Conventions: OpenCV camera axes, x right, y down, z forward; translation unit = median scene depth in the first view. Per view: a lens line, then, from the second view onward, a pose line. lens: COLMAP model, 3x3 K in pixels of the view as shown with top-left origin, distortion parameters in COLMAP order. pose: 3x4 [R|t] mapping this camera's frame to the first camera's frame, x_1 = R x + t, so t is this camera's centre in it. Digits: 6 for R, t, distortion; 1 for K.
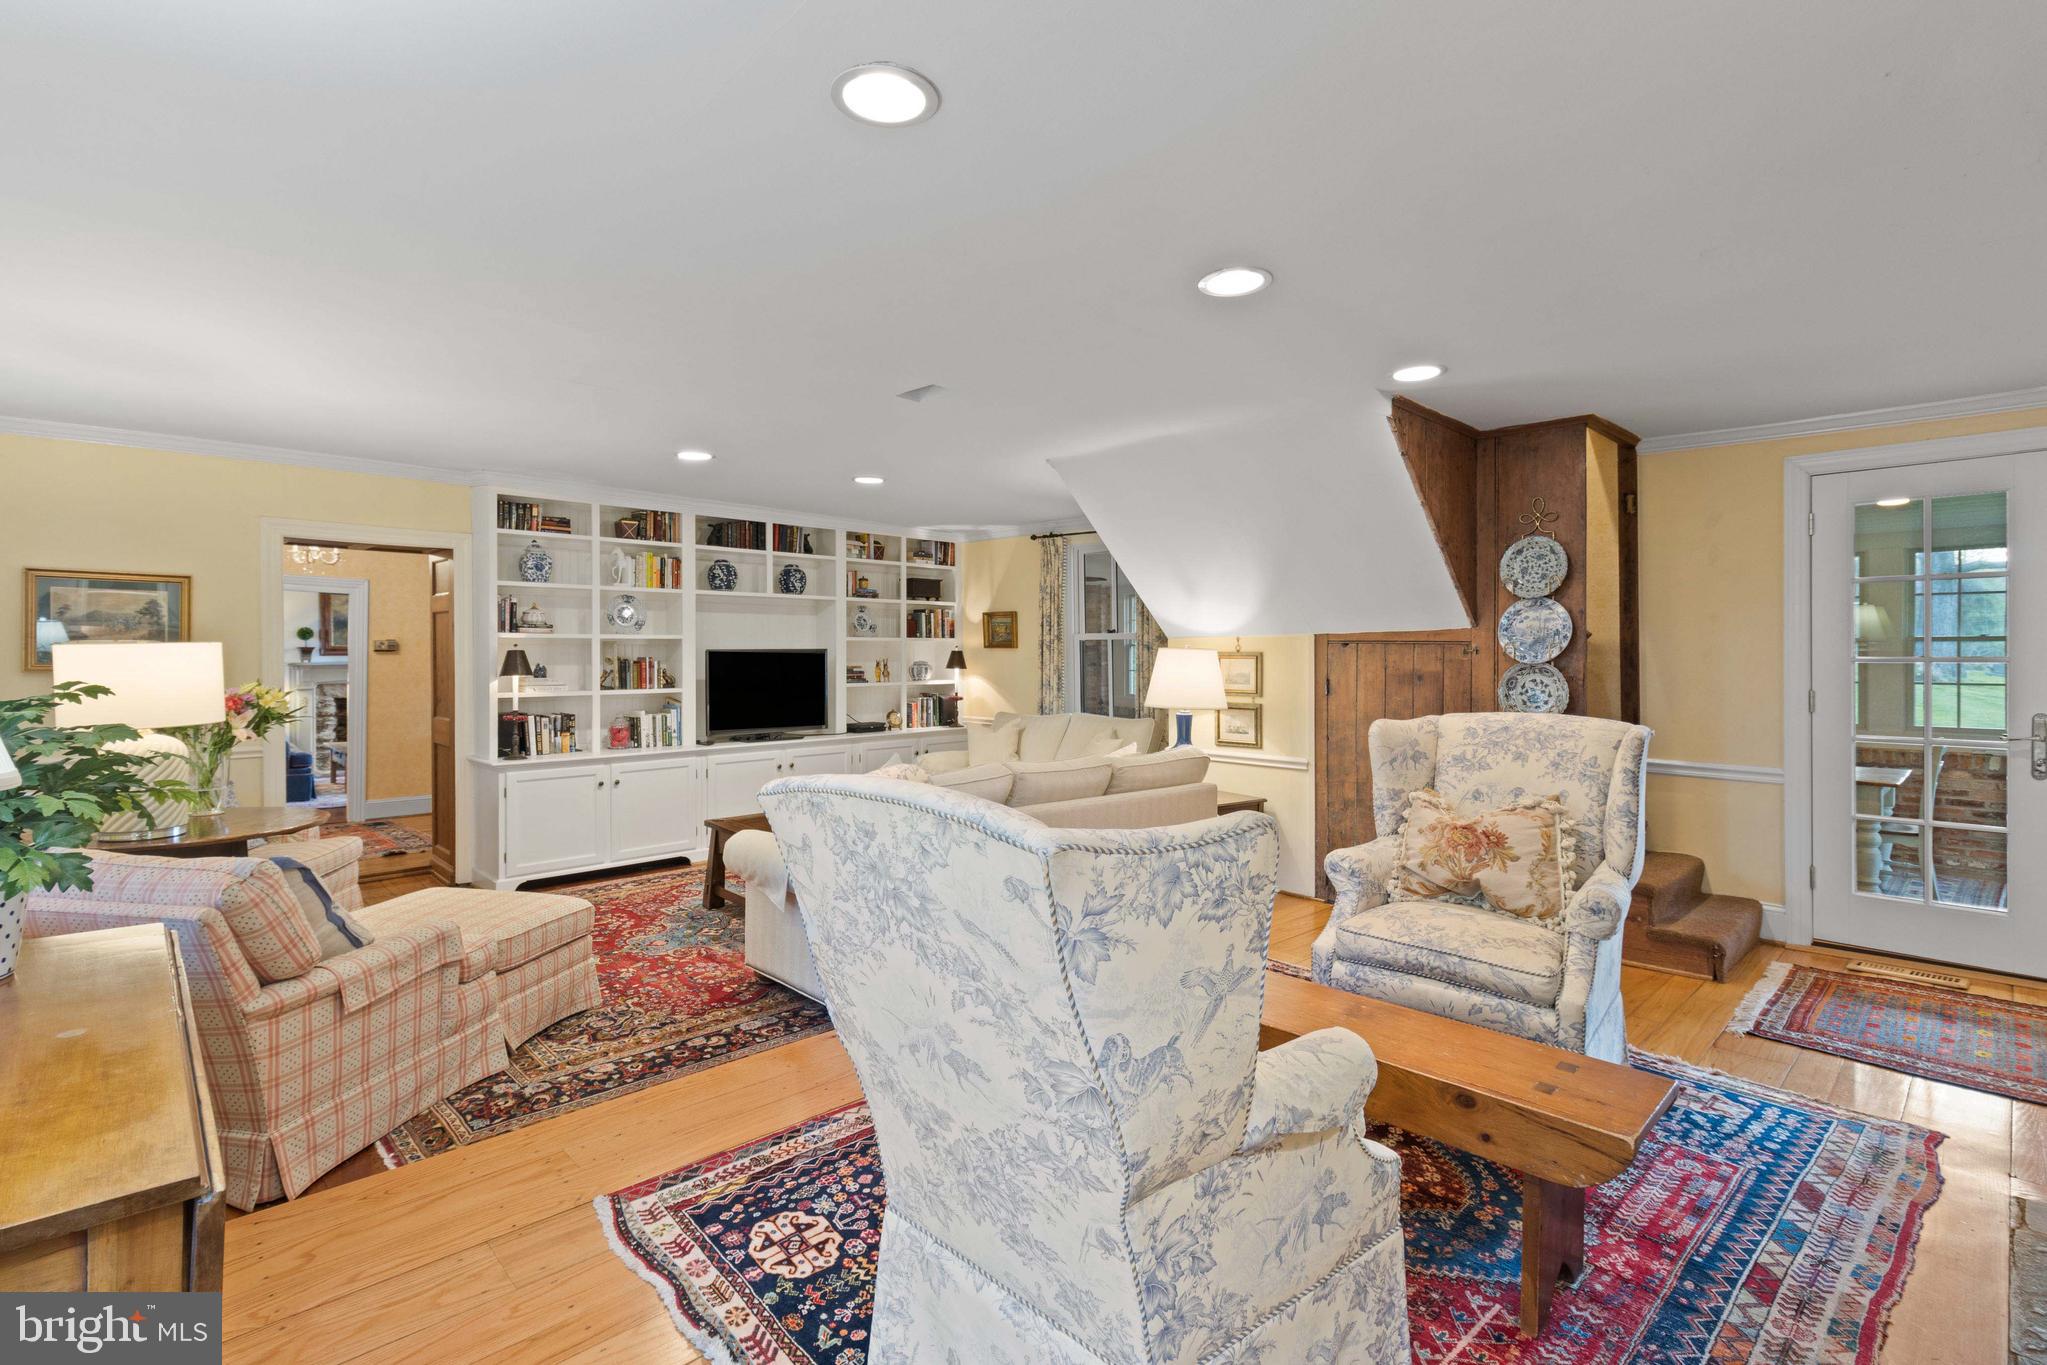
lens RADIAL K [[953.2, 0, 1008.8], [0, 953.2, 660.1], [0, 0, 1]] dist [0.003417, 0.000105]
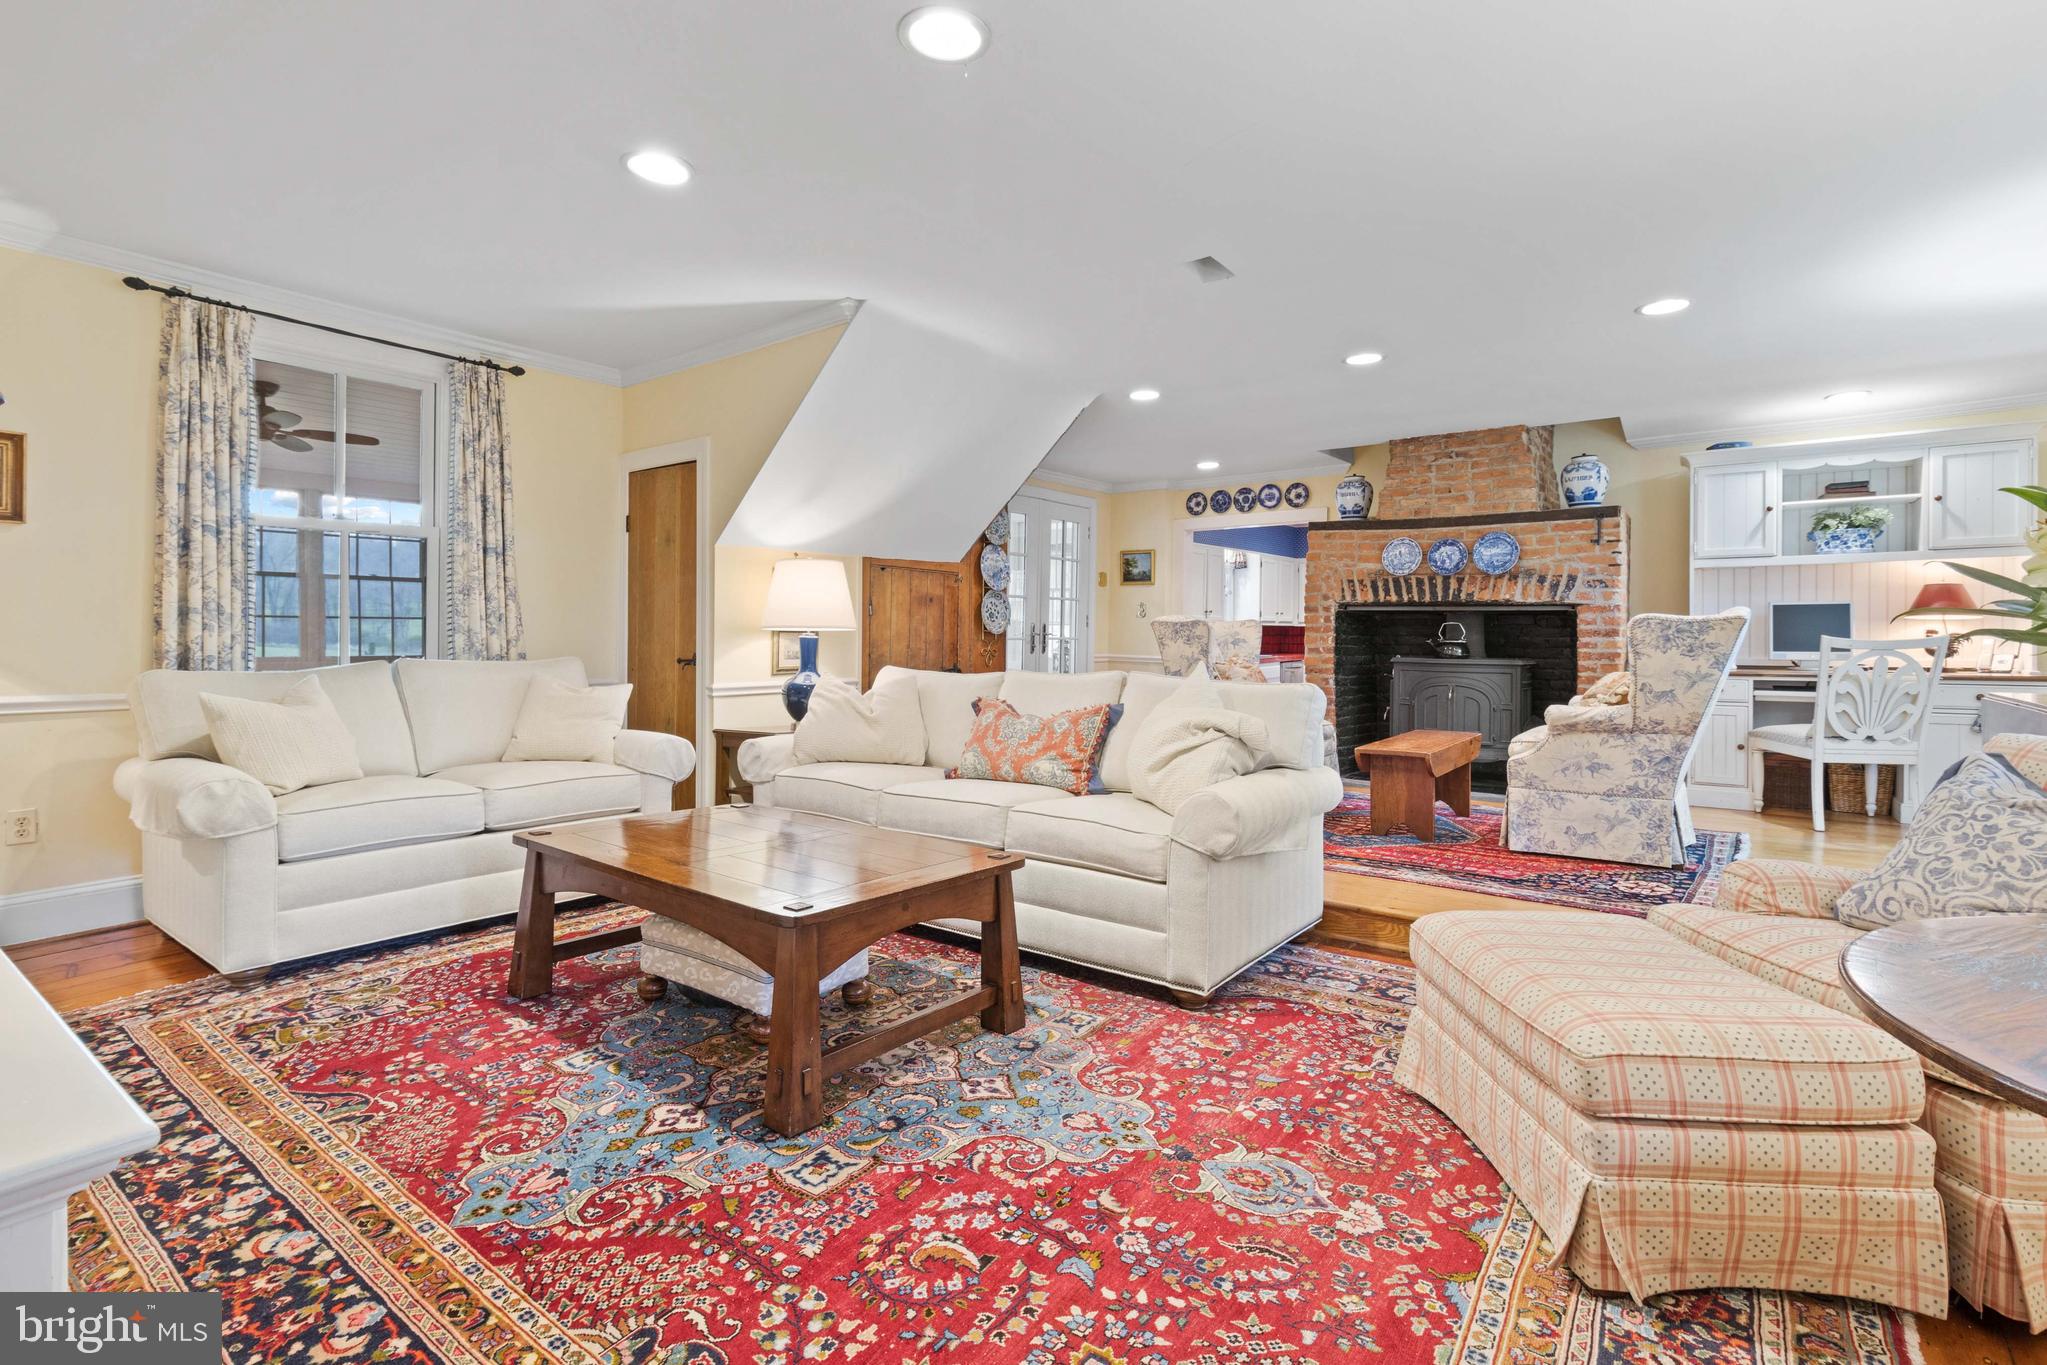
lens RADIAL K [[953.2, 0, 1024.6], [0, 953.2, 648.3], [0, 0, 1]] dist [0.003417, 0.000105]
pose [[-0.157157, -0.018352, 0.987403, -0.879421], [0.000610, 0.999825, 0.018680, 0.063530], [-0.987573, 0.003538, -0.157118, 1.187402]]
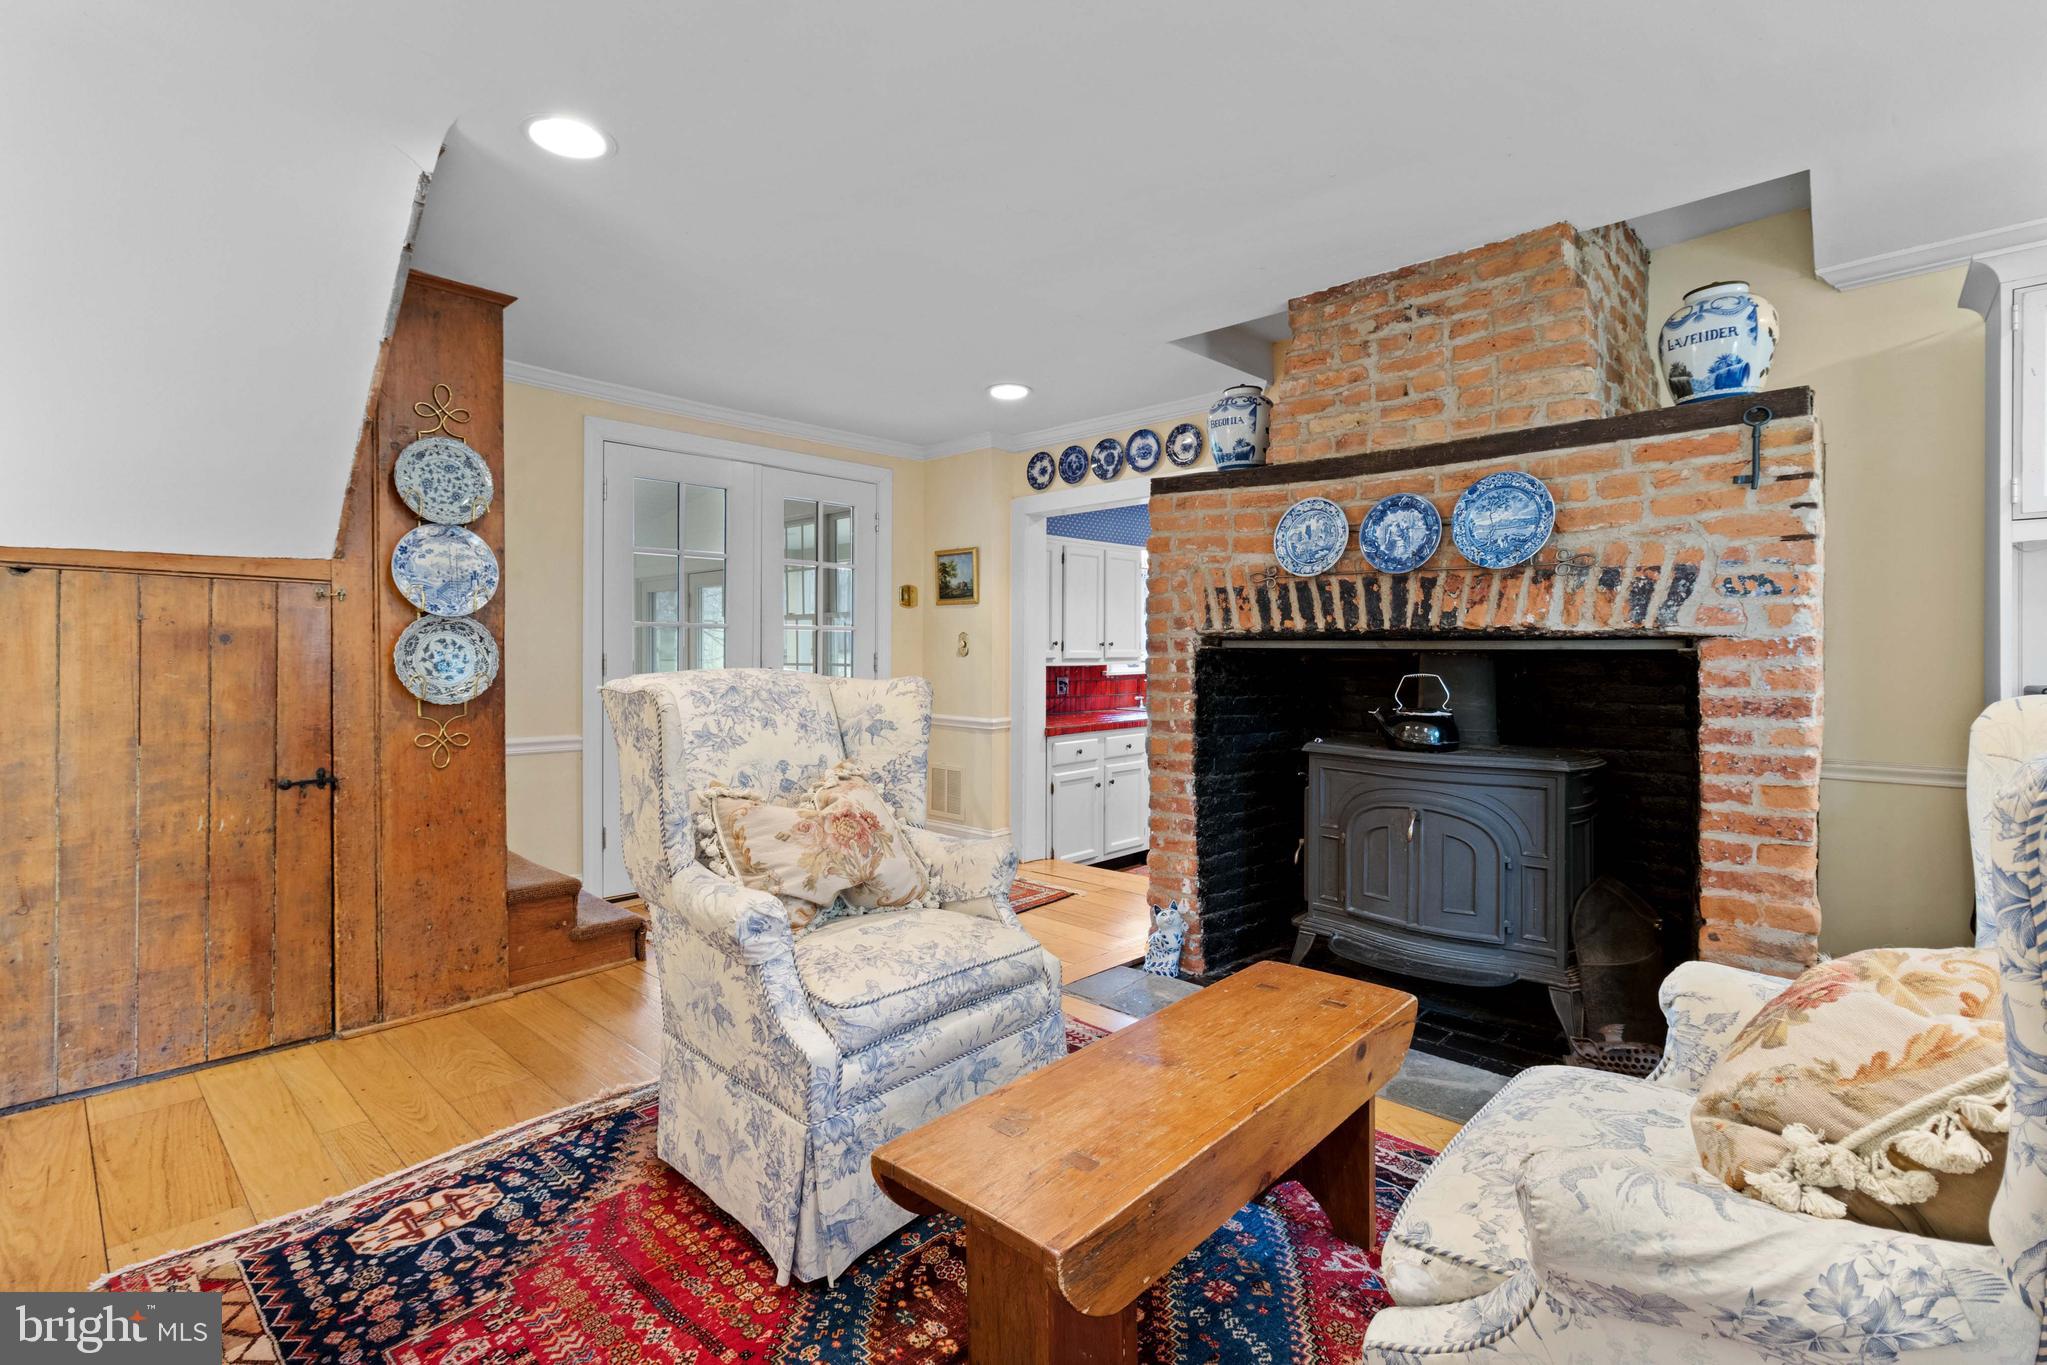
lens RADIAL K [[953.2, 0, 1020.3], [0, 953.2, 670.7], [0, 0, 1]] dist [0.003417, 0.000105]
pose [[-0.055805, -0.015852, 0.998316, -0.185560], [0.005942, 0.999851, 0.016208, 0.034976], [-0.998424, 0.006836, -0.055703, 0.615372]]
